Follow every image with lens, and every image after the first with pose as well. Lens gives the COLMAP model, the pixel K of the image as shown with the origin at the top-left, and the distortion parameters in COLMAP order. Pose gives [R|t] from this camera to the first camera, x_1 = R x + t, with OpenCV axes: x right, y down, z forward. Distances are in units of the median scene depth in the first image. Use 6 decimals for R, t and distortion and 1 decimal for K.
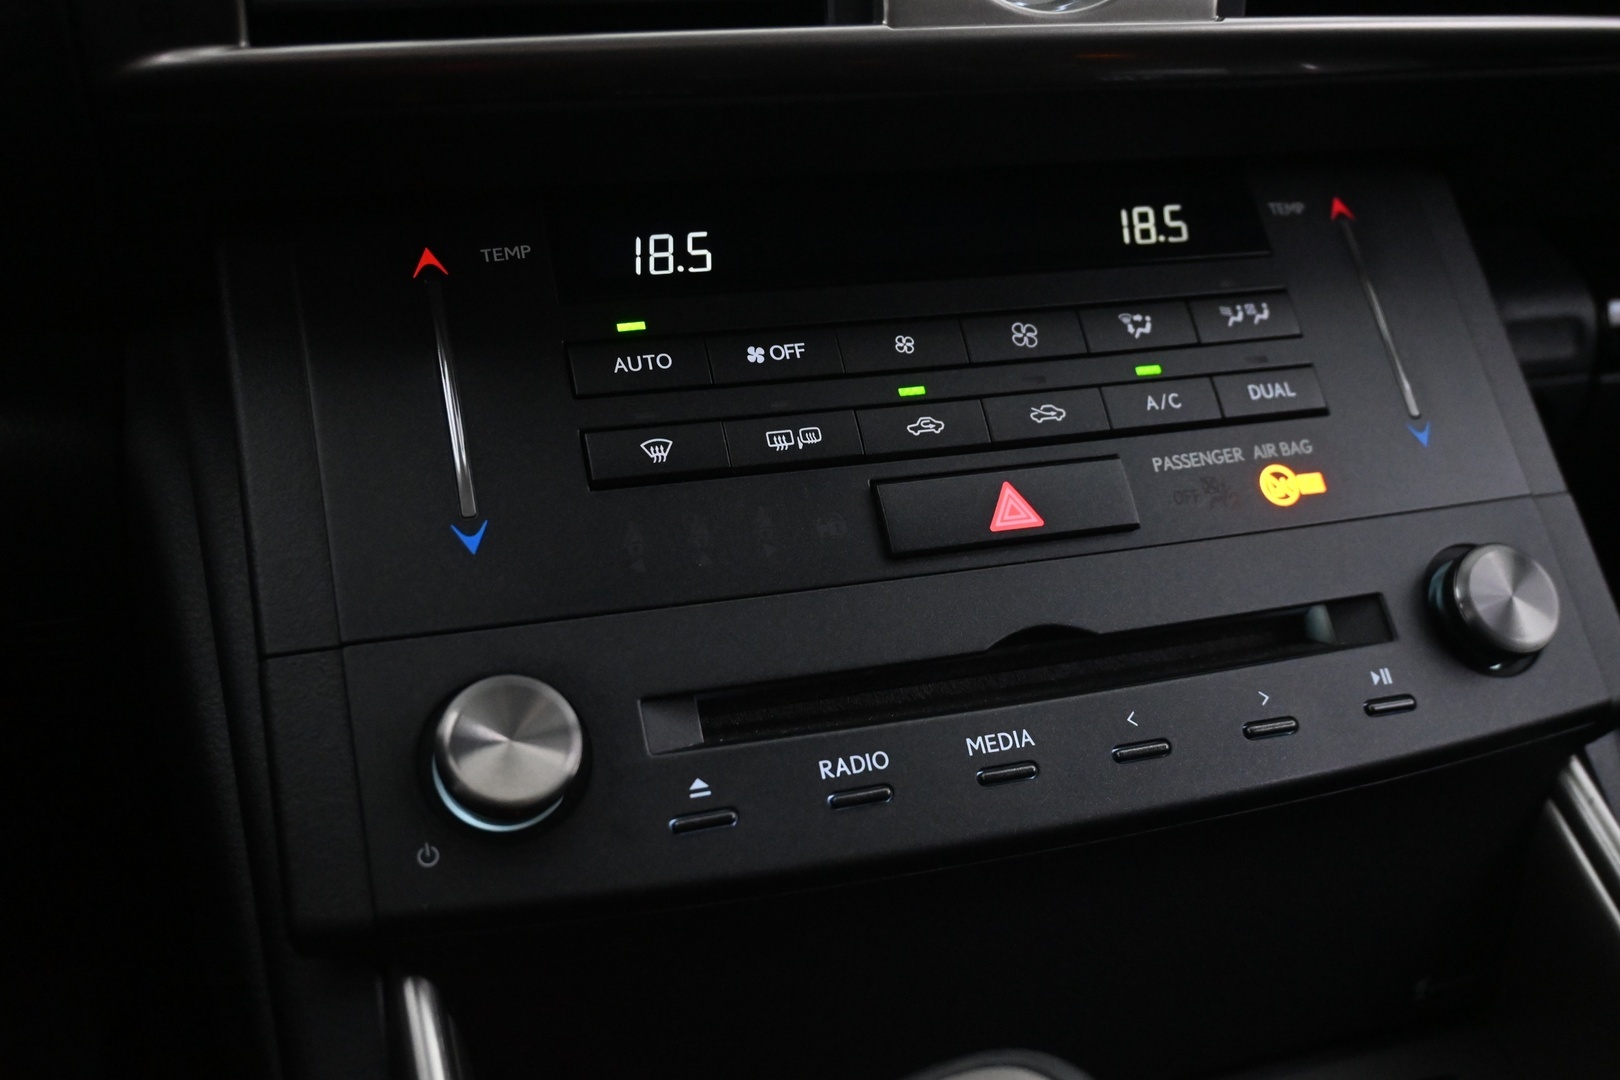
lens RADIAL K [[1654.9, 0, 809.4], [0, 1654.9, 545.3], [0, 0, 1]] dist [0.014929, 0.002546]
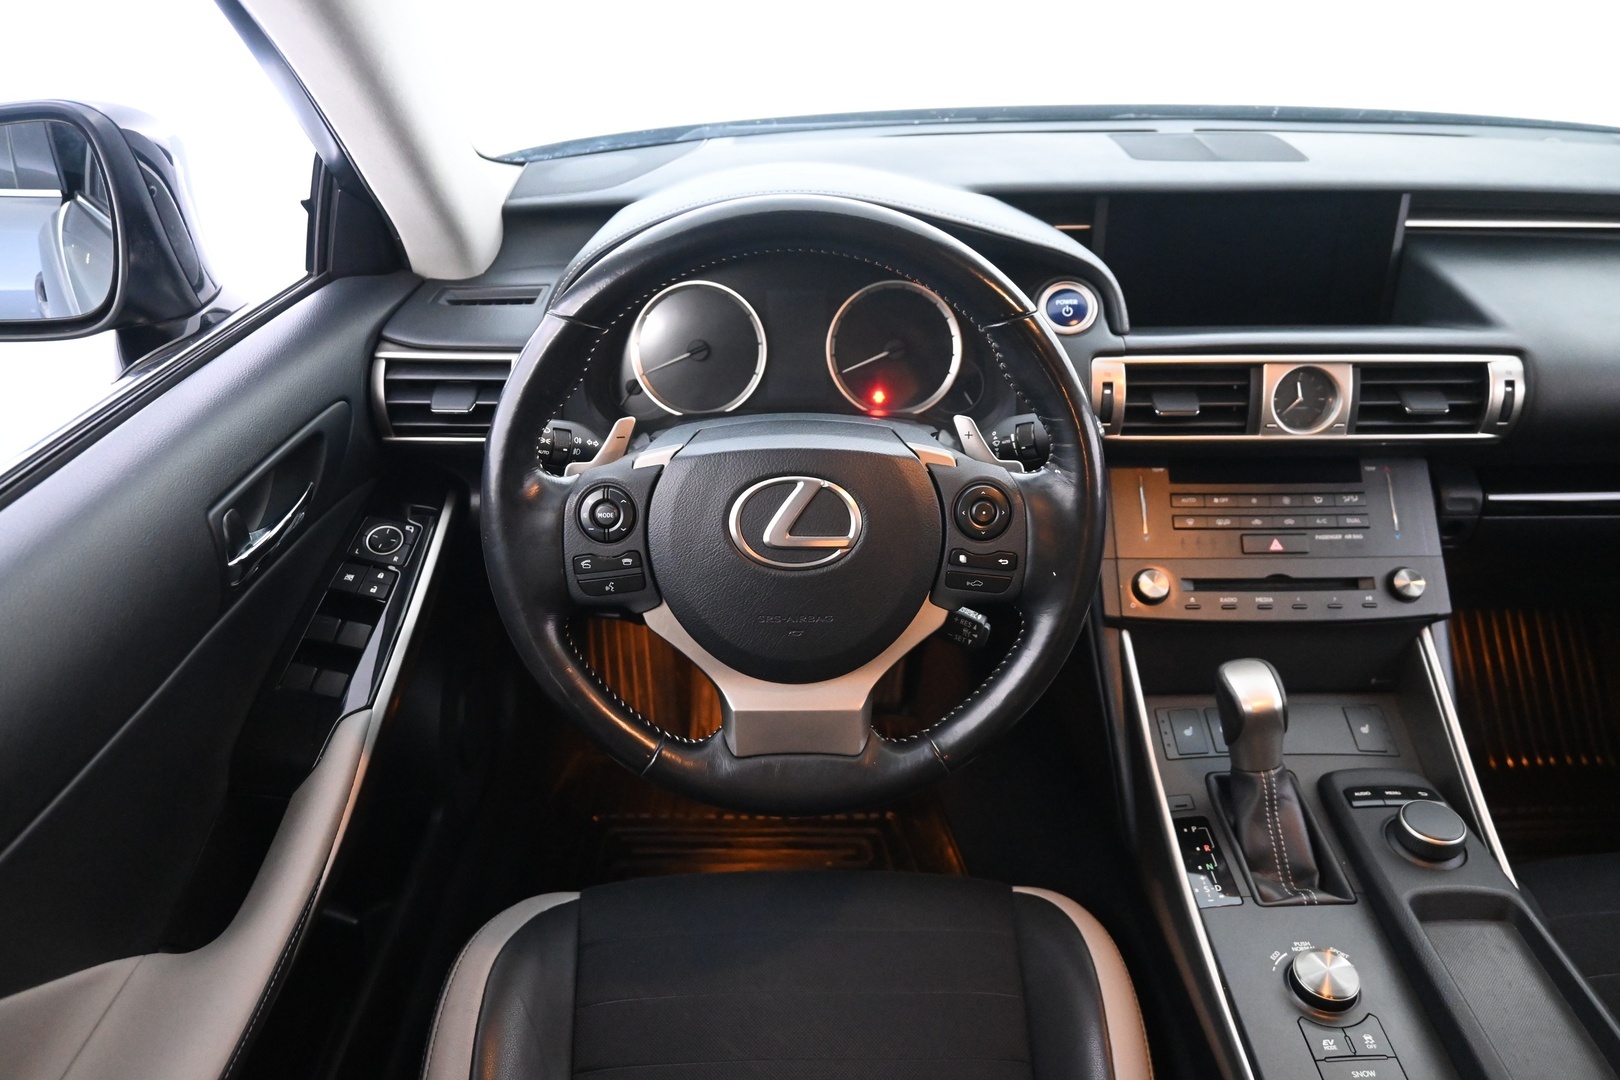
lens RADIAL K [[1164.1, 0, 816.1], [0, 1164.1, 535.7], [0, 0, 1]] dist [-0.002386, 0.000108]
pose [[0.952570, 0.128927, -0.275659, -0.164287], [-0.105554, 0.989566, 0.098072, -0.198321], [0.285427, -0.064323, 0.956240, -1.999495]]
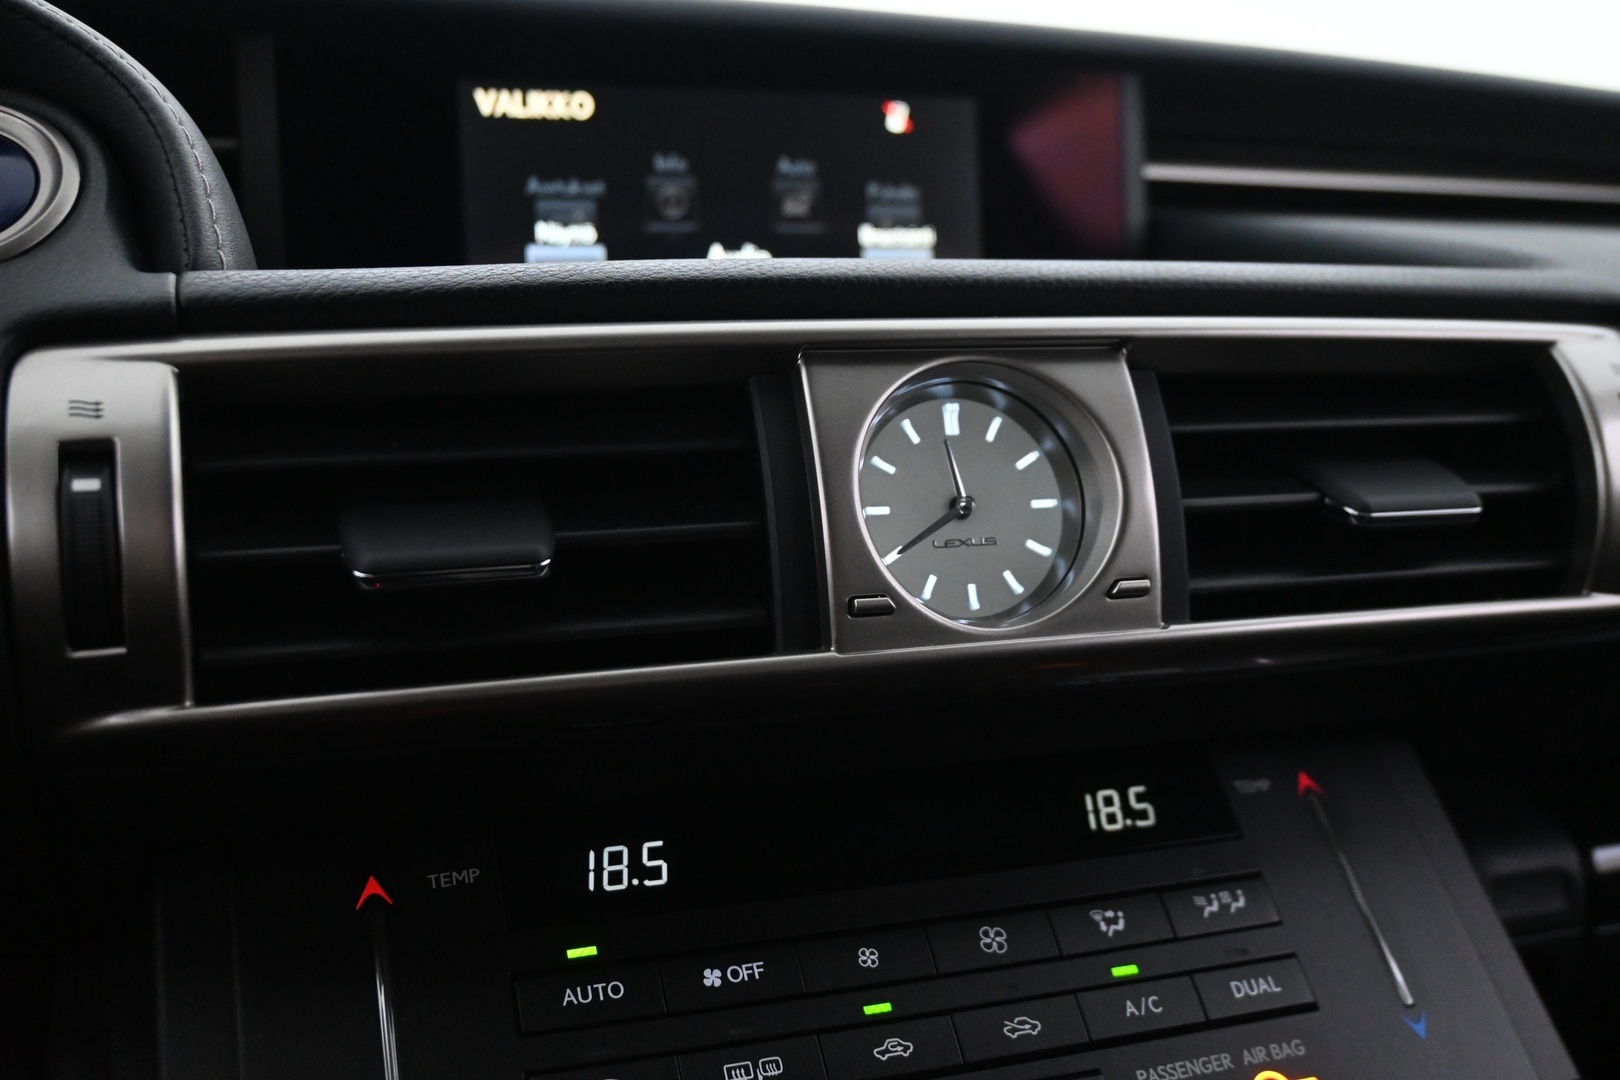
lens RADIAL K [[1654.9, 0, 809.4], [0, 1654.9, 545.3], [0, 0, 1]] dist [0.014929, 0.002546]
pose [[0.999611, -0.026408, 0.009022, 0.020472], [0.027862, 0.962684, -0.269190, -0.091414], [-0.001576, 0.269337, 0.963045, 0.010794]]
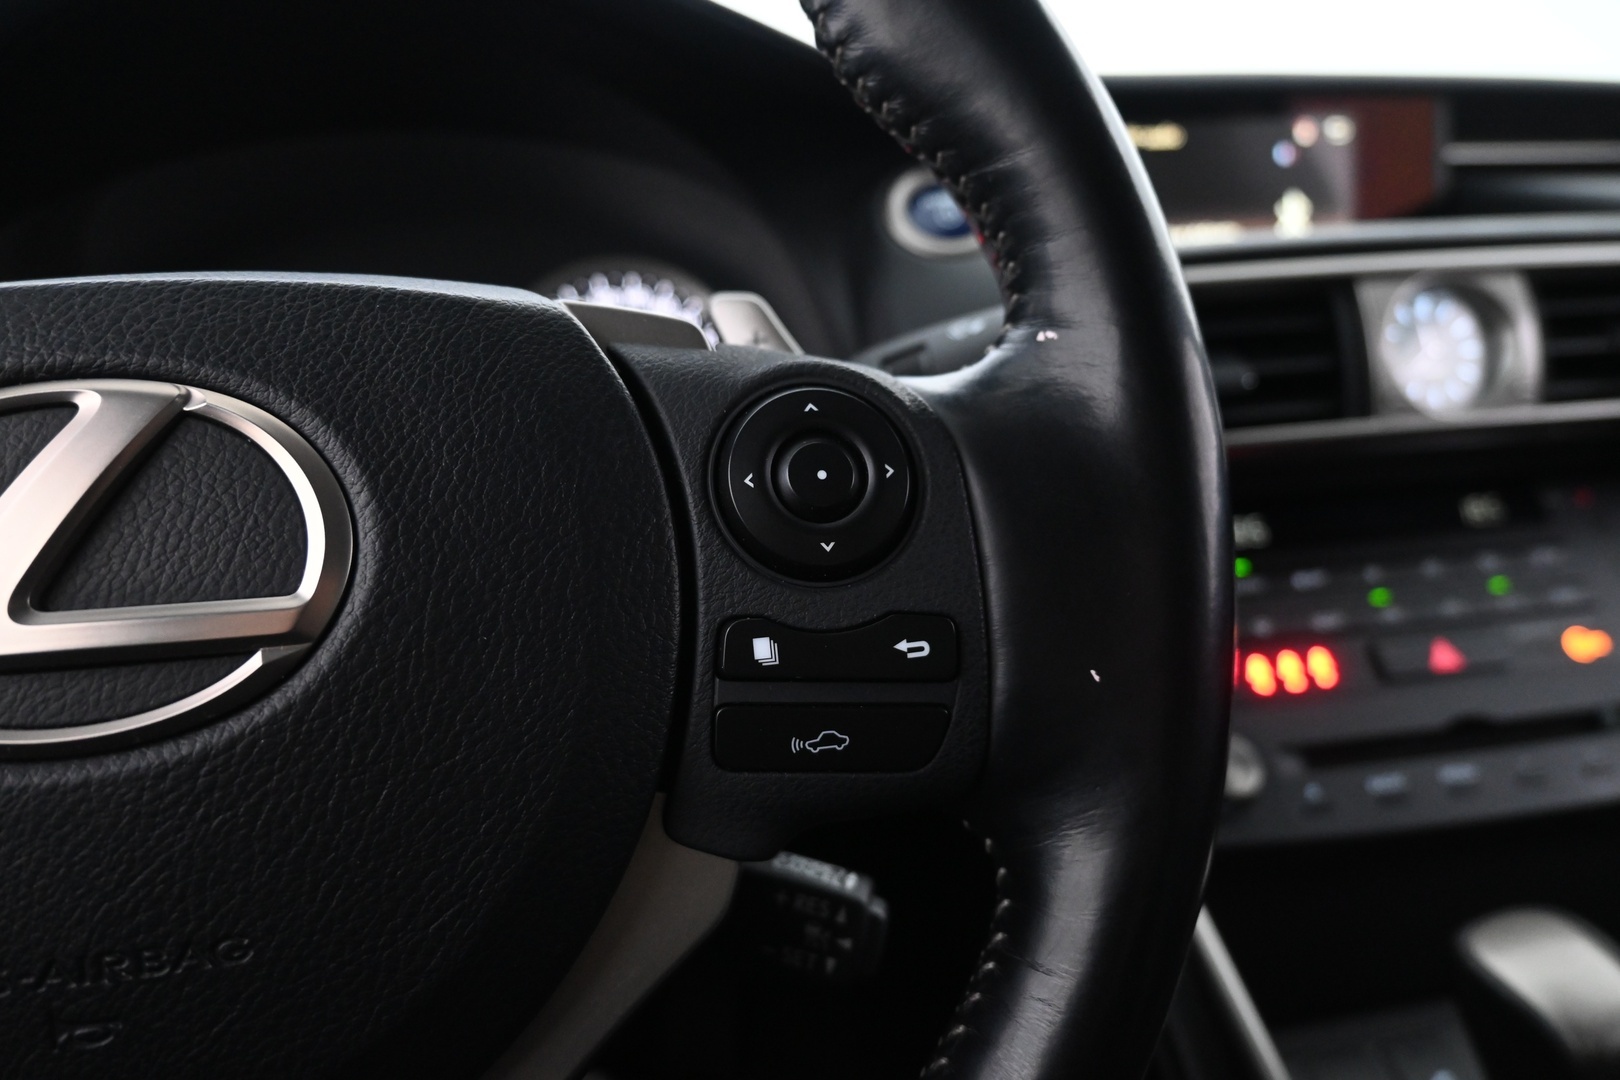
lens RADIAL K [[1164.1, 0, 816.1], [0, 1164.1, 535.7], [0, 0, 1]] dist [-0.002386, 0.000108]
pose [[0.988007, -0.026725, -0.152076, -0.376553], [0.001013, 0.986009, -0.166691, 0.062967], [0.154403, 0.164538, 0.974211, -0.453315]]
